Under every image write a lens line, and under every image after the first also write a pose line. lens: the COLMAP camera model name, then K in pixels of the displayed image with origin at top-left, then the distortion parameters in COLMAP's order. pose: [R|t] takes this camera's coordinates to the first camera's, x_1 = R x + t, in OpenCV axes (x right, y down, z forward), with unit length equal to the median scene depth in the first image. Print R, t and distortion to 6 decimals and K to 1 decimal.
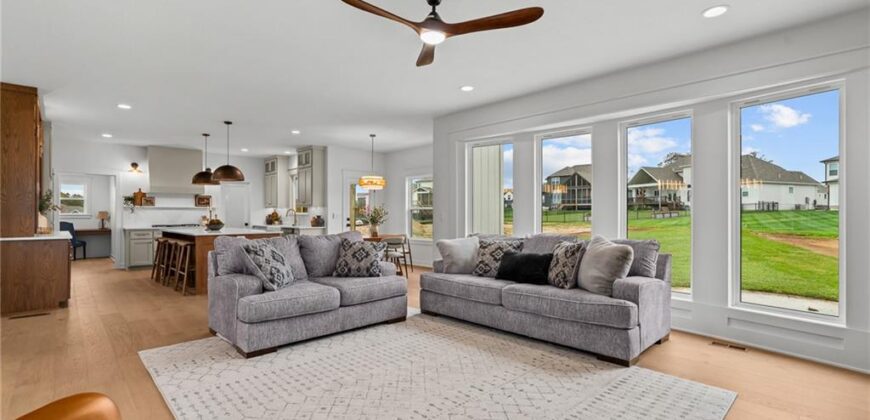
lens RADIAL K [[395.8, 0, 432.4], [0, 395.8, 213.6], [0, 0, 1]] dist [-0.004882, 0.001387]
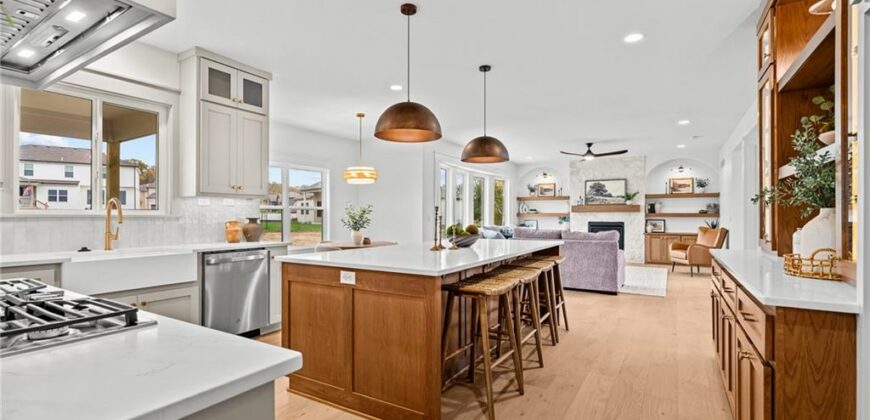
lens RADIAL K [[395.8, 0, 431.2], [0, 395.8, 212.3], [0, 0, 1]] dist [-0.004882, 0.001387]
pose [[-0.257755, 0.008494, 0.966173, -0.869193], [-0.003975, 0.999944, -0.009851, 0.002220], [-0.966202, -0.006380, -0.257707, 0.983890]]
